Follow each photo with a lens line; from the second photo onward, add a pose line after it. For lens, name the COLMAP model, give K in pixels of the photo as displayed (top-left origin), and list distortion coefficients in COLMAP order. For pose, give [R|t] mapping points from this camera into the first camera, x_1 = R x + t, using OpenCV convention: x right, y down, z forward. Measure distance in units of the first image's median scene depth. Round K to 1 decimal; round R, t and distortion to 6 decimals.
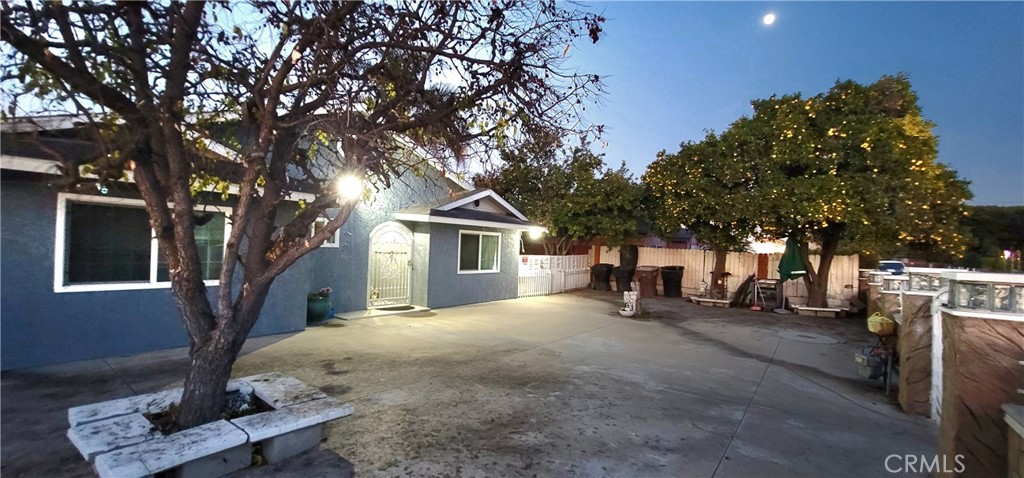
lens RADIAL K [[414.8, 0, 516.0], [0, 414.8, 248.2], [0, 0, 1]] dist [-0.002797, 0.000017]
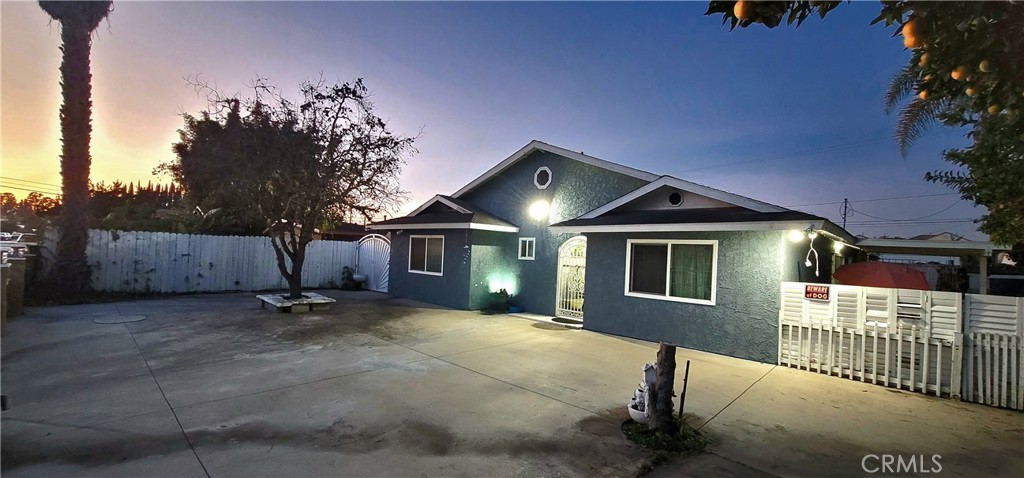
lens RADIAL K [[414.8, 0, 516.0], [0, 414.8, 248.2], [0, 0, 1]] dist [-0.002797, 0.000017]
pose [[-0.114263, -0.055102, -0.991921, 0.629657], [-0.049854, 0.997521, -0.049670, 0.020763], [0.992199, 0.043776, -0.116726, 0.836263]]
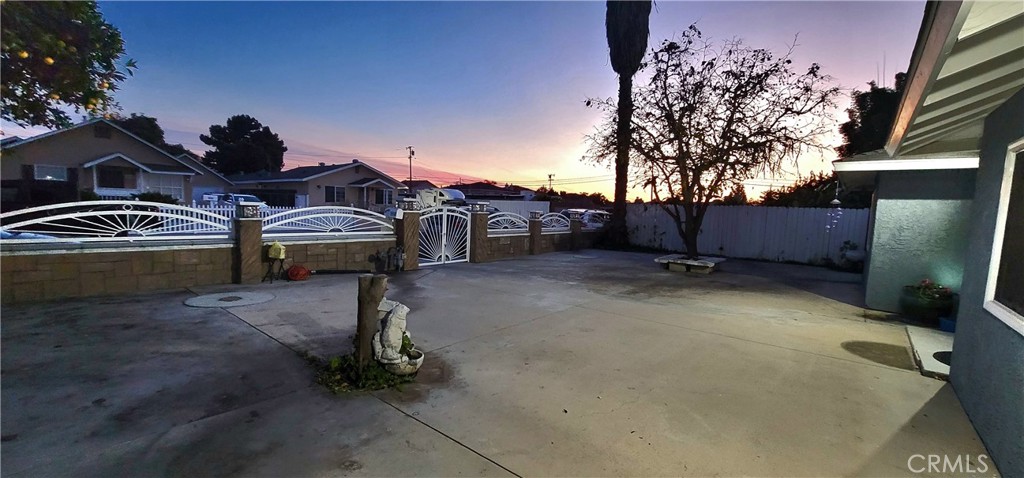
lens RADIAL K [[414.8, 0, 516.0], [0, 414.8, 248.2], [0, 0, 1]] dist [-0.002797, 0.000017]
pose [[-0.995670, -0.082241, 0.043341, 0.152988], [-0.077507, 0.991817, 0.101453, 0.017554], [-0.051330, 0.097654, -0.993896, 1.215877]]
